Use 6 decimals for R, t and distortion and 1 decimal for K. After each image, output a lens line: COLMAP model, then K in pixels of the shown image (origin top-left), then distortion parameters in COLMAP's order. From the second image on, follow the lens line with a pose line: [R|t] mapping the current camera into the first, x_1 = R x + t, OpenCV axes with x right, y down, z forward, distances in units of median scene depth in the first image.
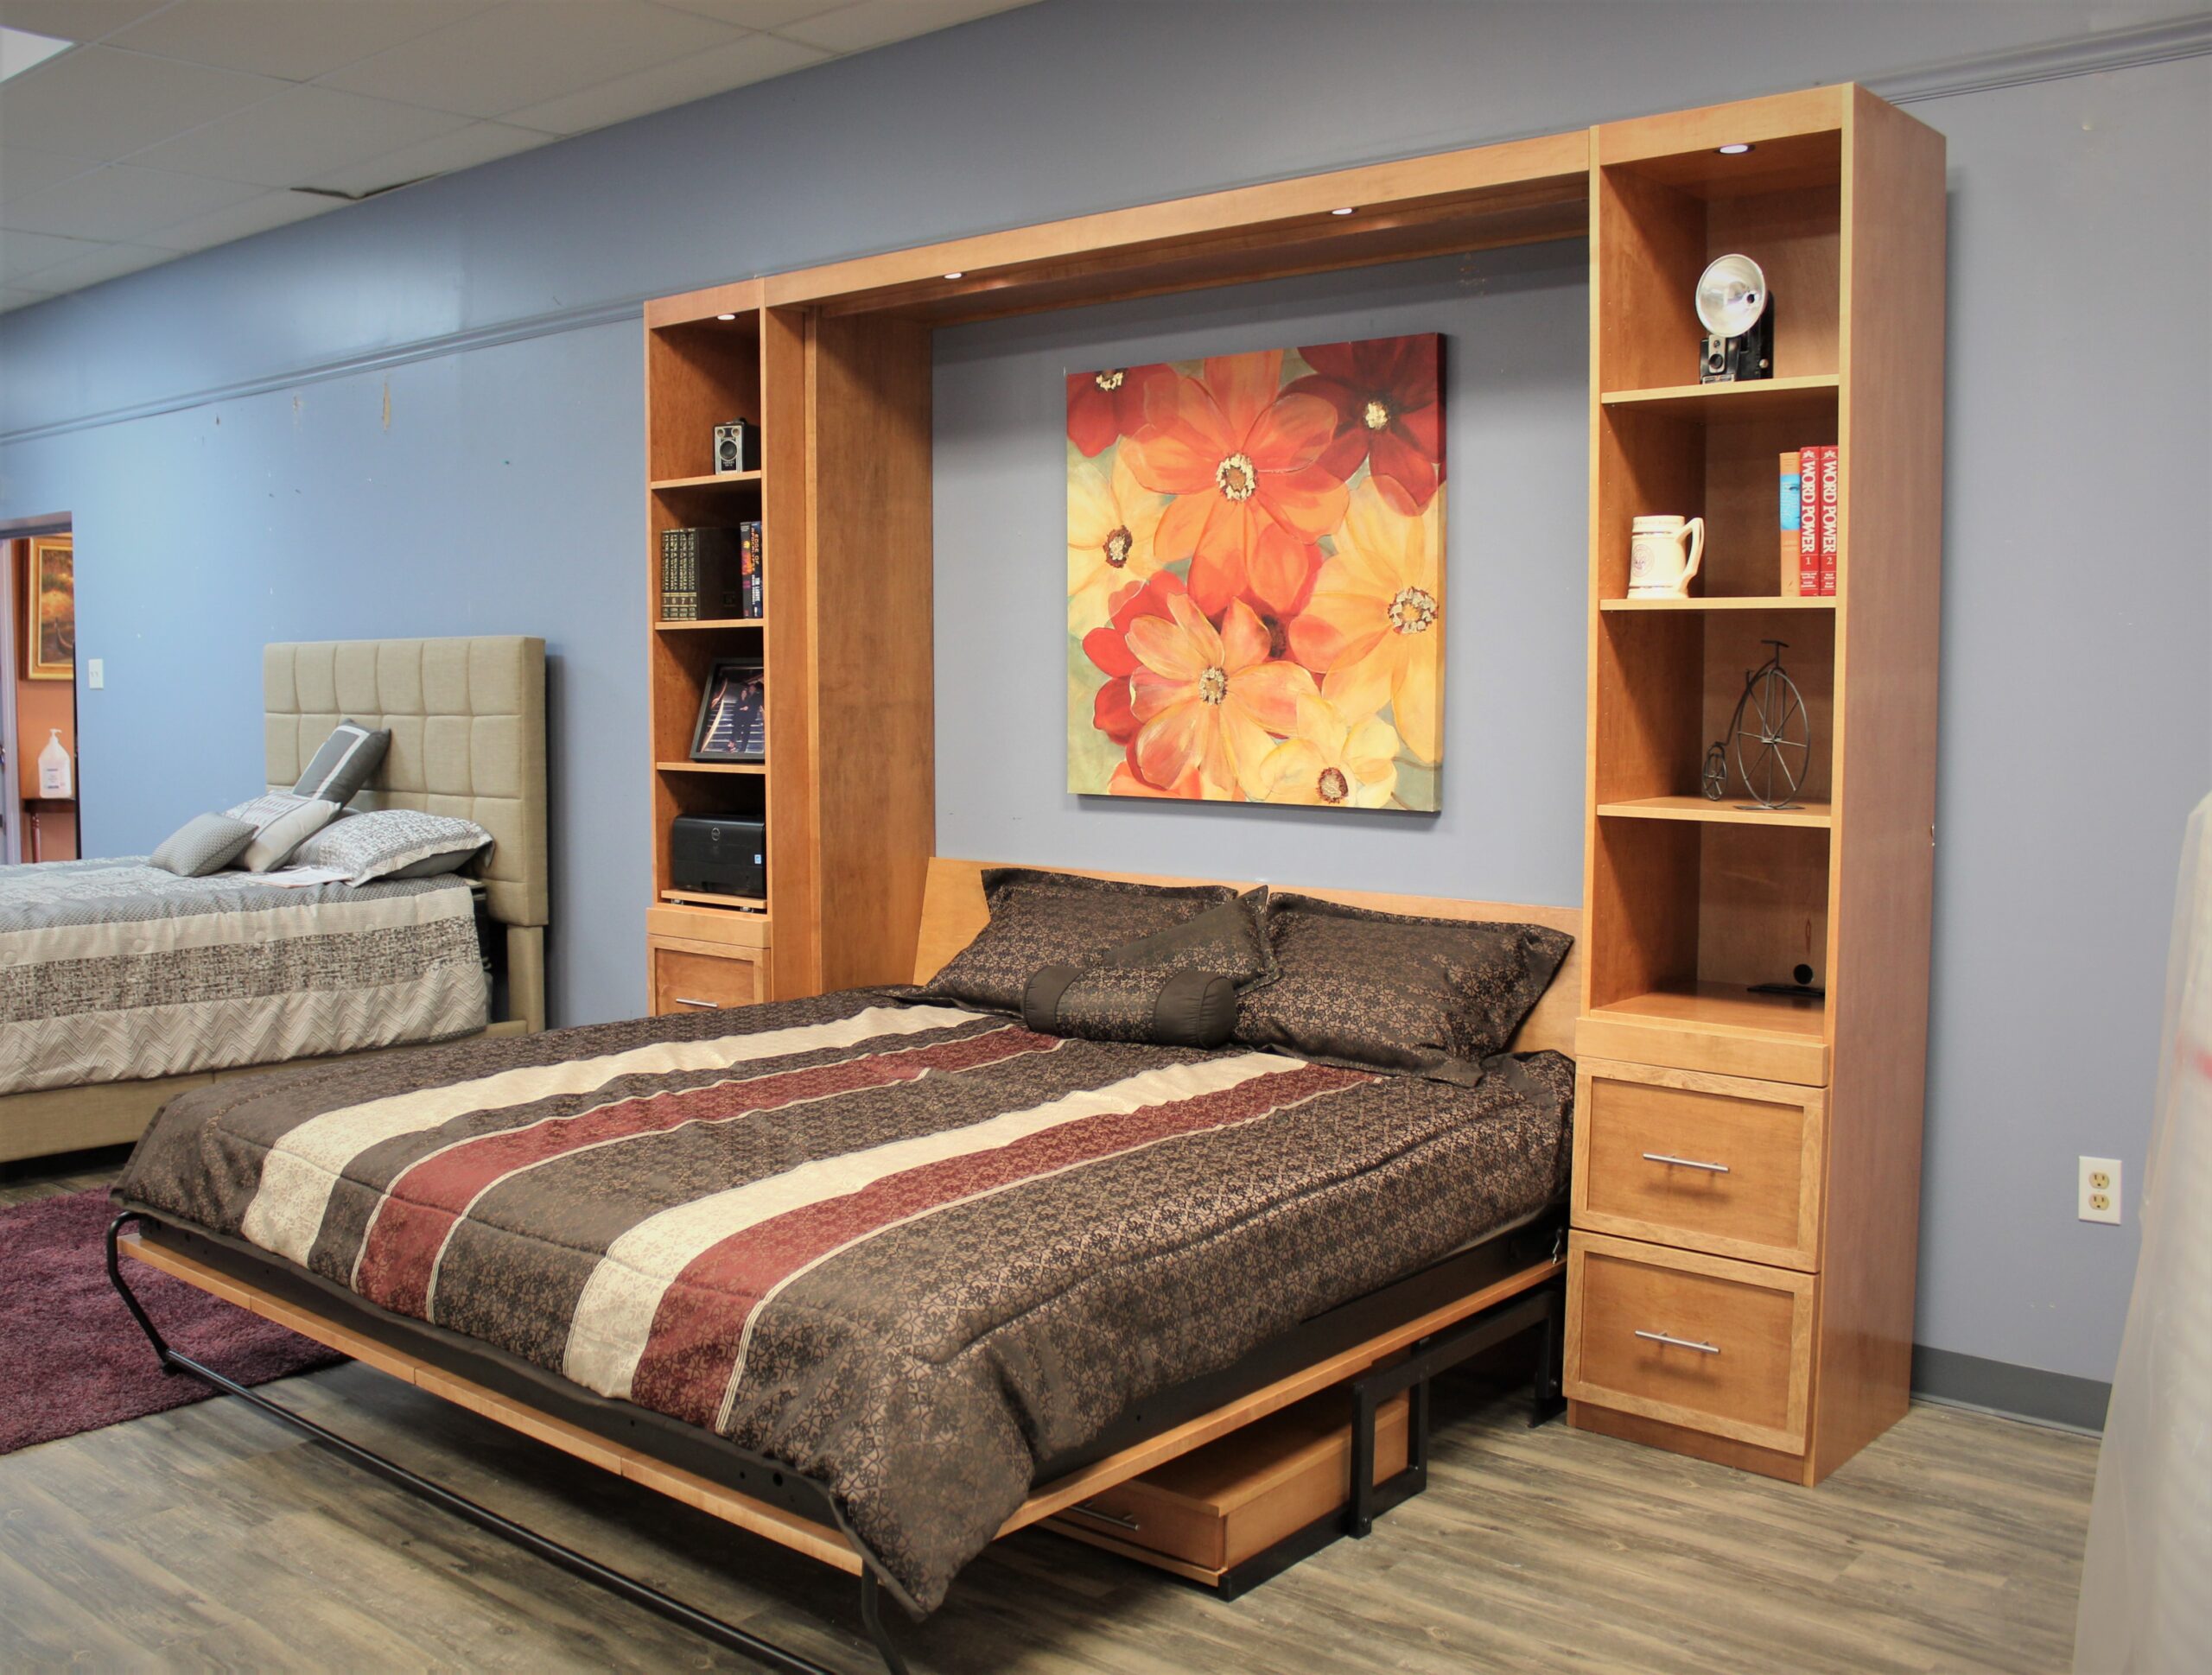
lens RADIAL K [[2118.1, 0, 950.4], [0, 2118.1, 811.6], [0, 0, 1]] dist [-0.167431, 0.156106]
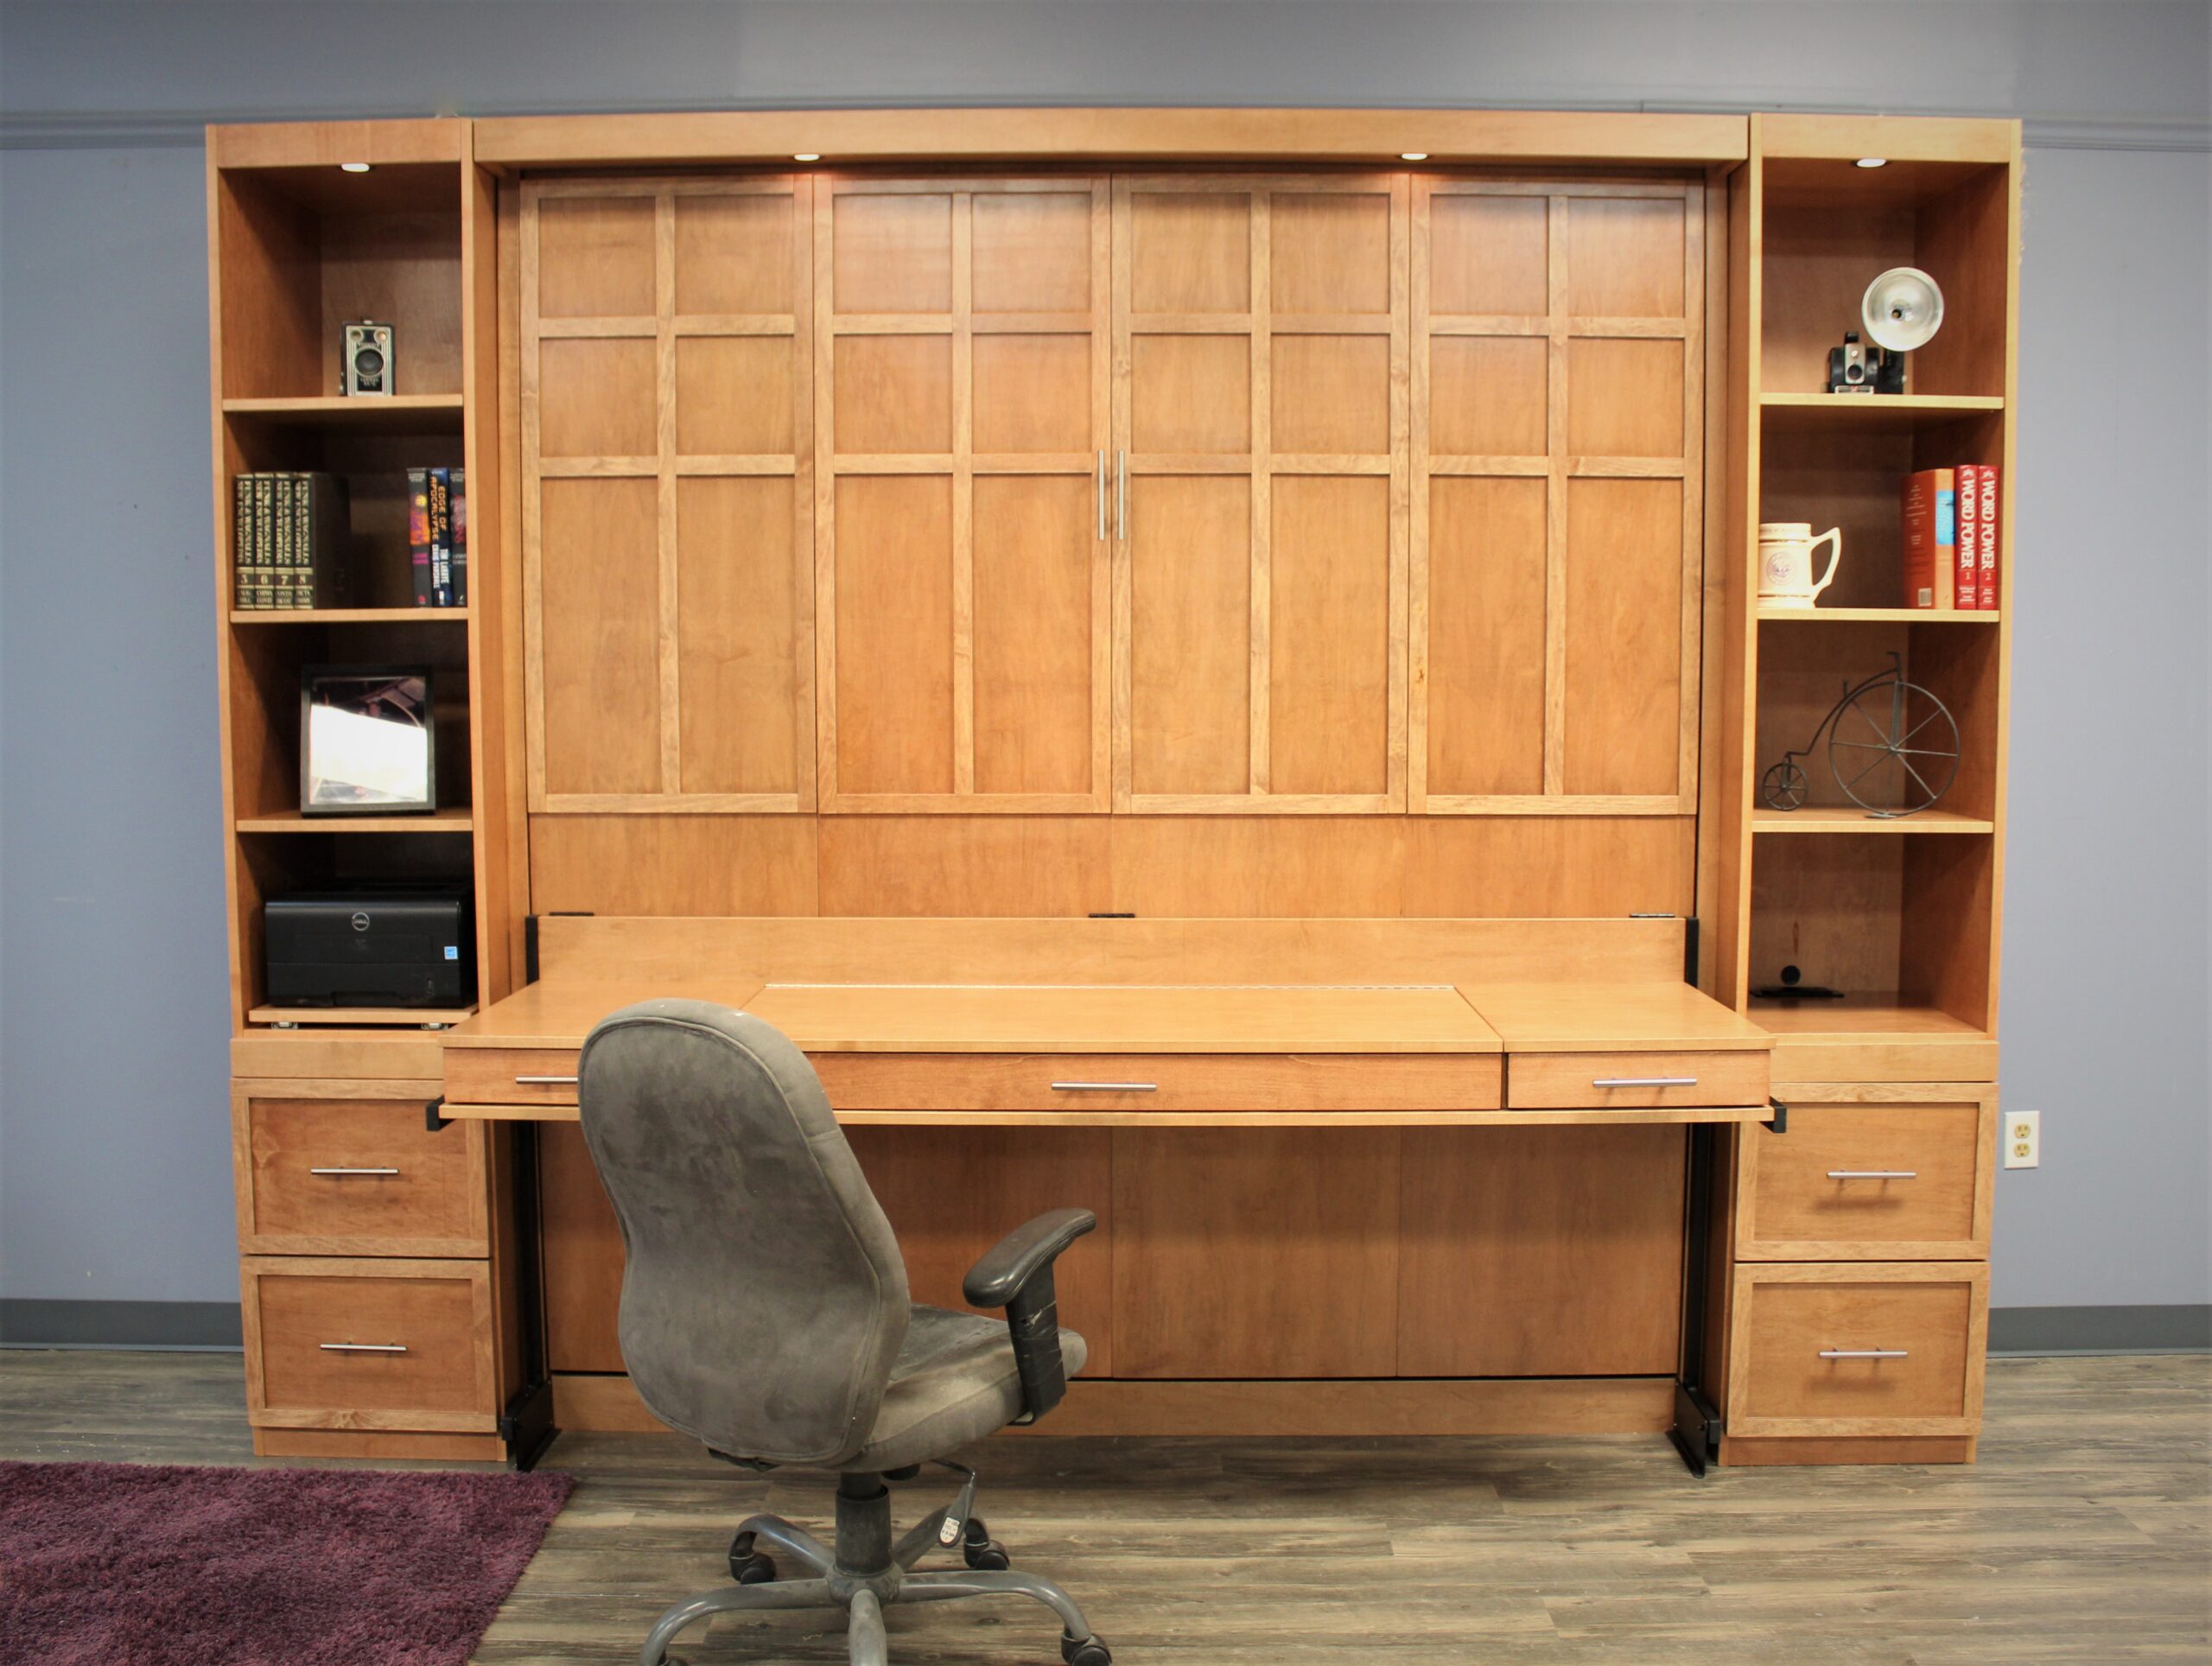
lens RADIAL K [[2121.8, 0, 1130.0], [0, 2121.8, 814.7], [0, 0, 1]] dist [-0.161564, 0.141985]
pose [[0.735307, -0.047460, 0.676071, -0.440965], [0.044354, 0.998776, 0.021874, -0.031918], [-0.676282, 0.013902, 0.736512, 0.384116]]
